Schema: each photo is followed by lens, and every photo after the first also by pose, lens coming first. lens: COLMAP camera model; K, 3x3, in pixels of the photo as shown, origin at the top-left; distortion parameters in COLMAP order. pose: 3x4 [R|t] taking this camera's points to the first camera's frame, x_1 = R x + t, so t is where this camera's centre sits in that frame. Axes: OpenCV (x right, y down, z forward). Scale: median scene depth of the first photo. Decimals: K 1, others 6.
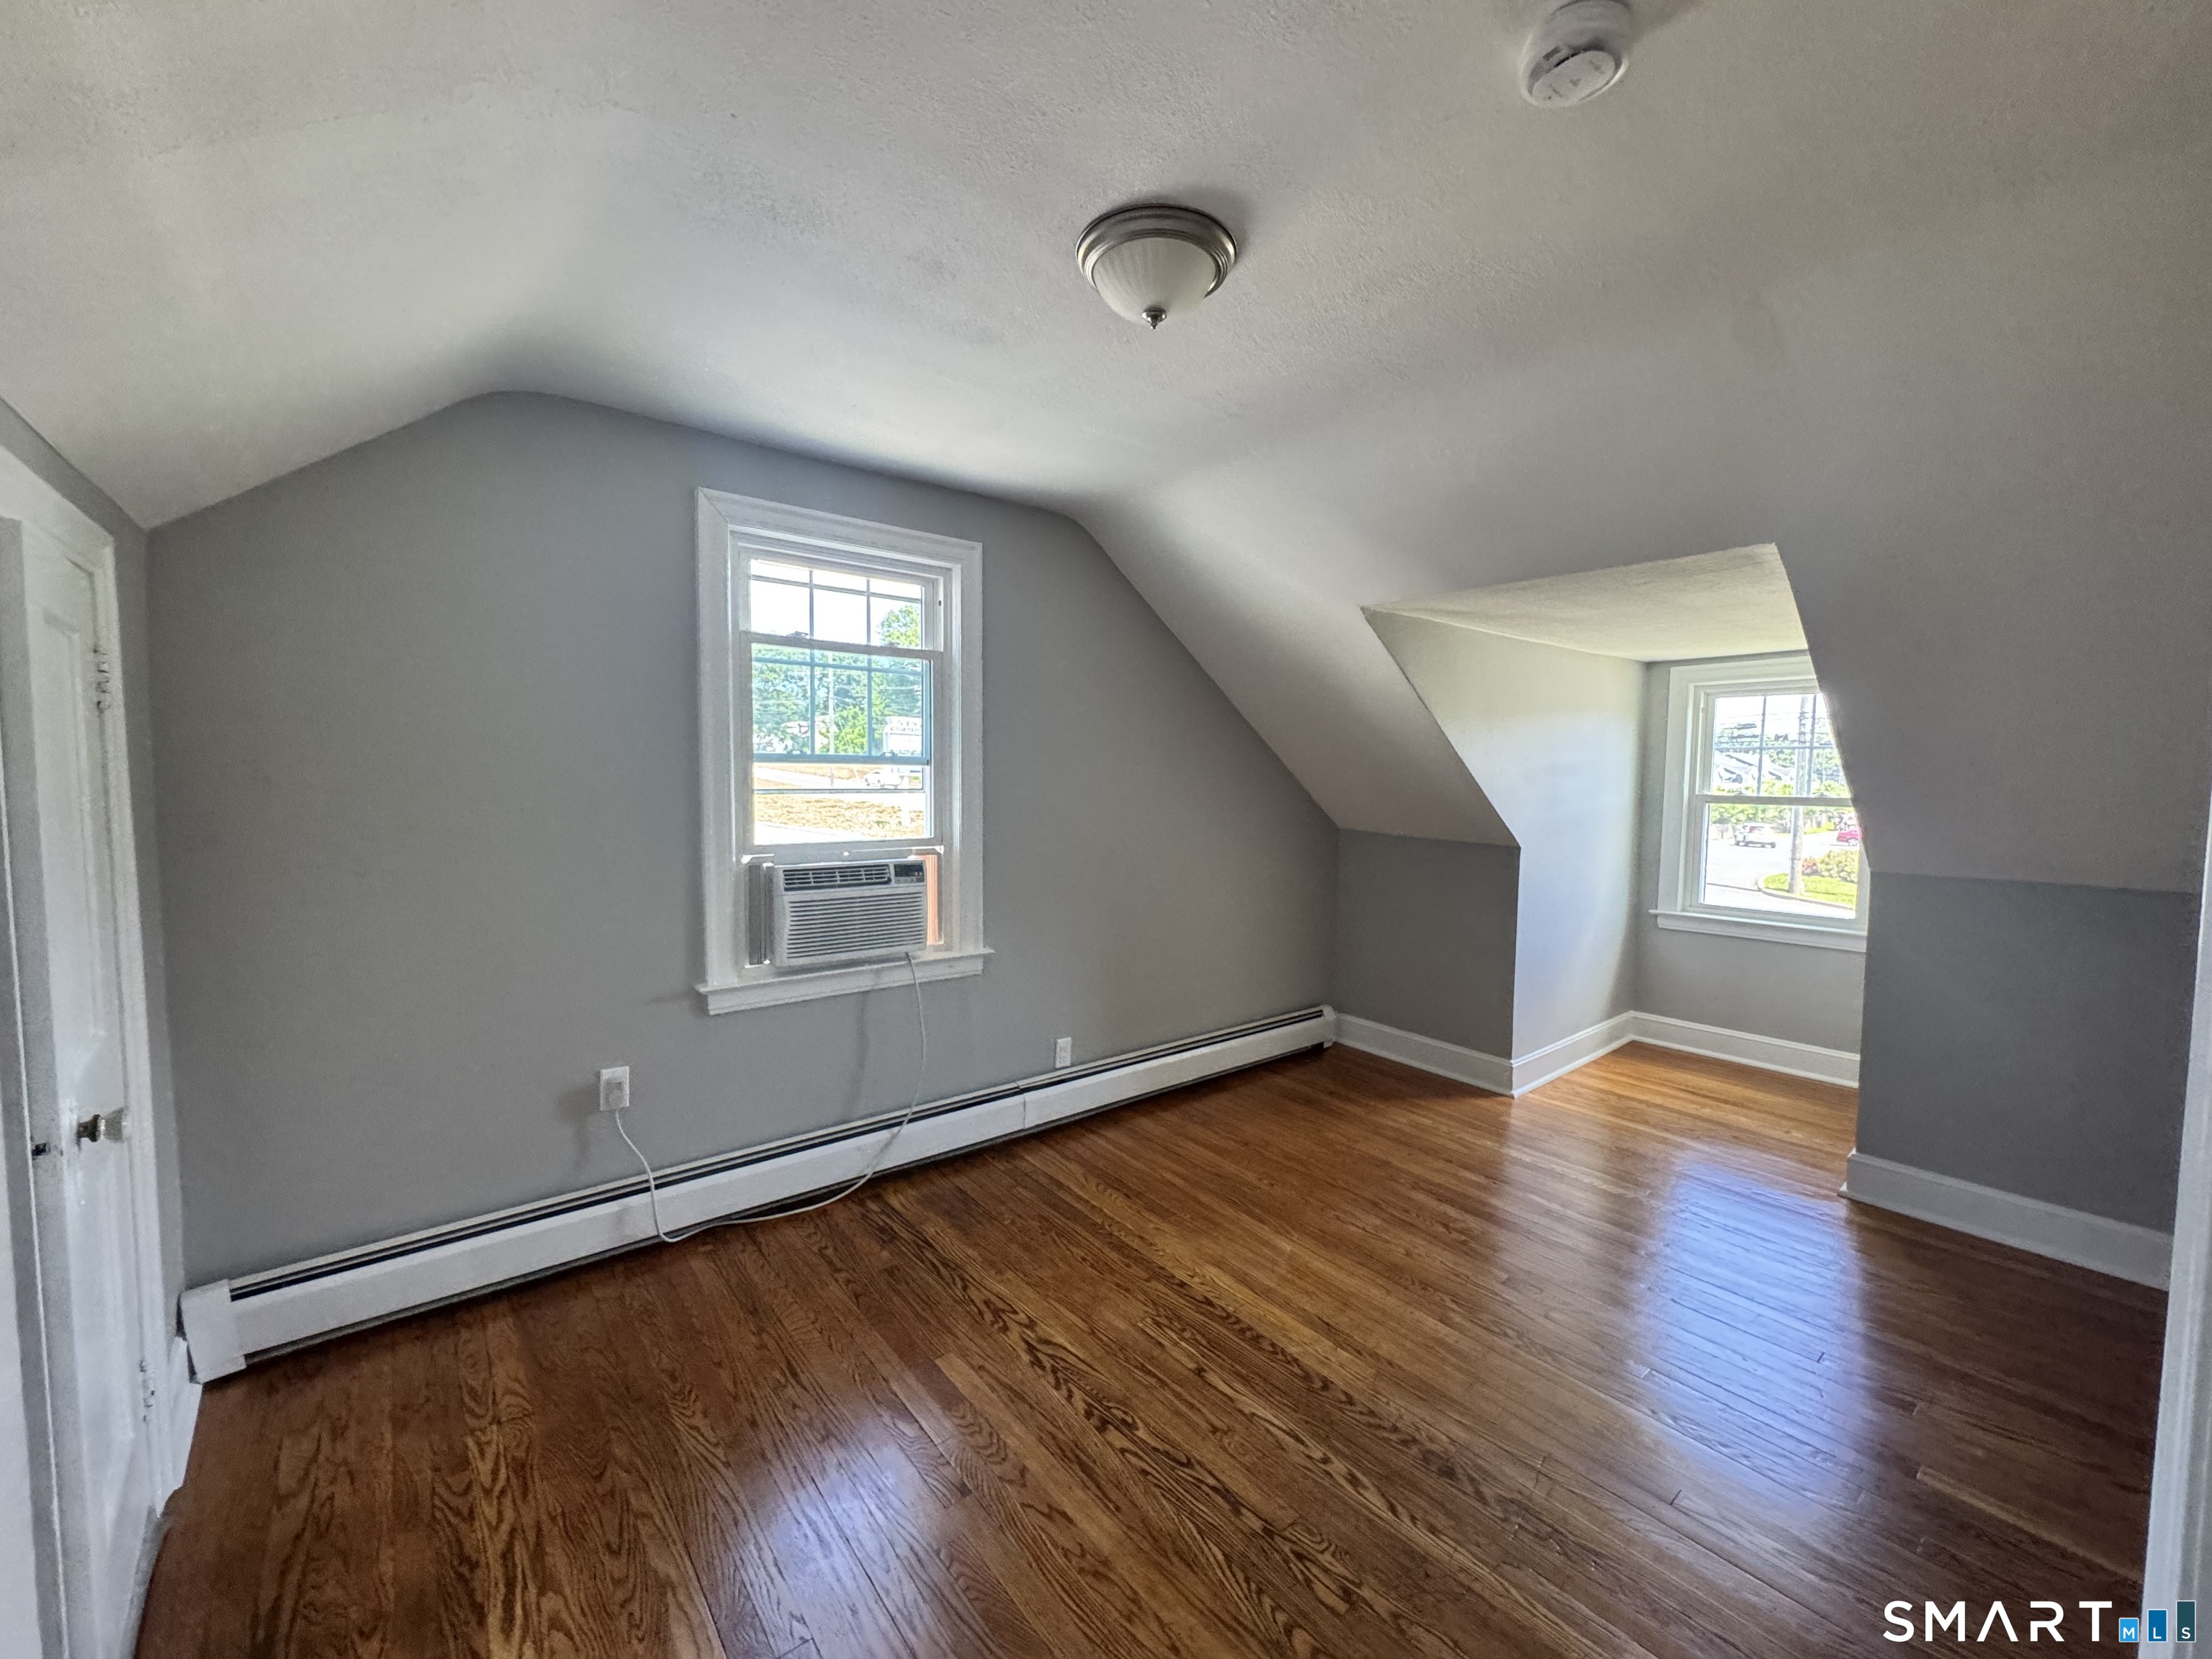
lens RADIAL K [[897.9, 0, 1106.0], [0, 897.9, 829.5], [0, 0, 1]] dist [0.011351, 0.000031]
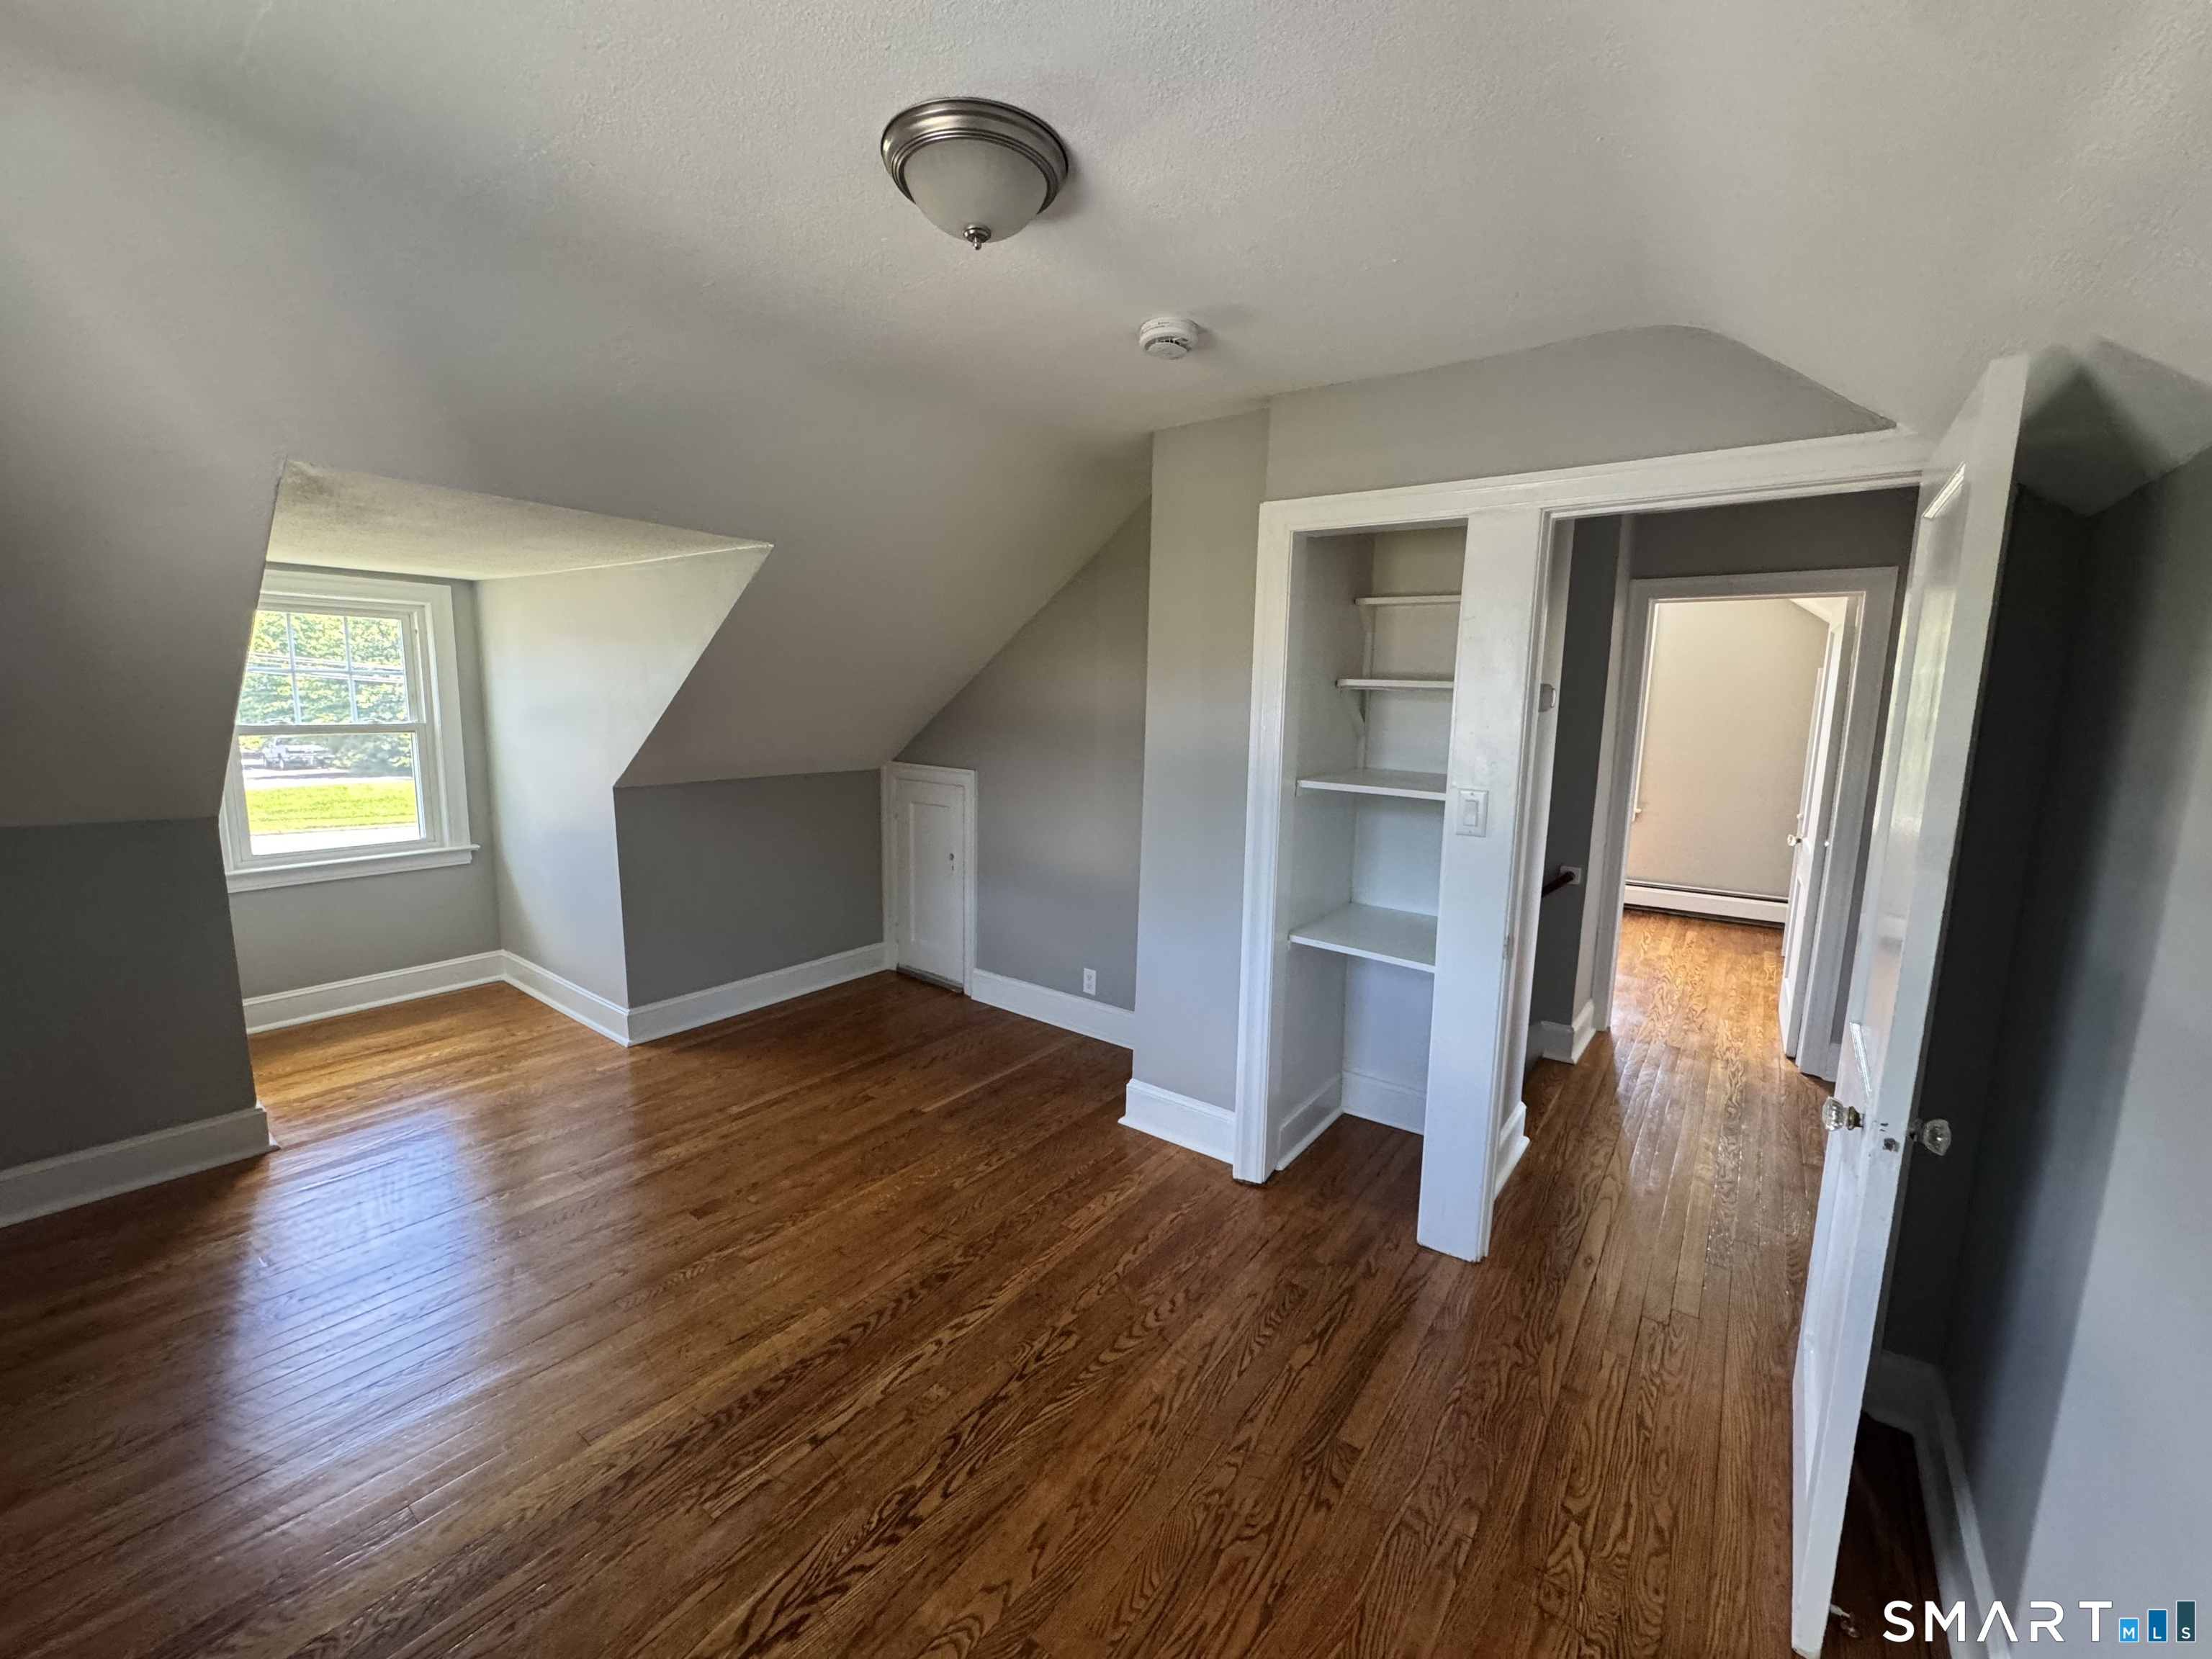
lens RADIAL K [[897.9, 0, 1106.0], [0, 897.9, 829.5], [0, 0, 1]] dist [0.011351, 0.000031]
pose [[-0.256320, -0.156464, 0.953844, -0.786494], [0.034323, 0.984716, 0.170751, -0.131397], [-0.965982, 0.076505, -0.247032, 1.003447]]
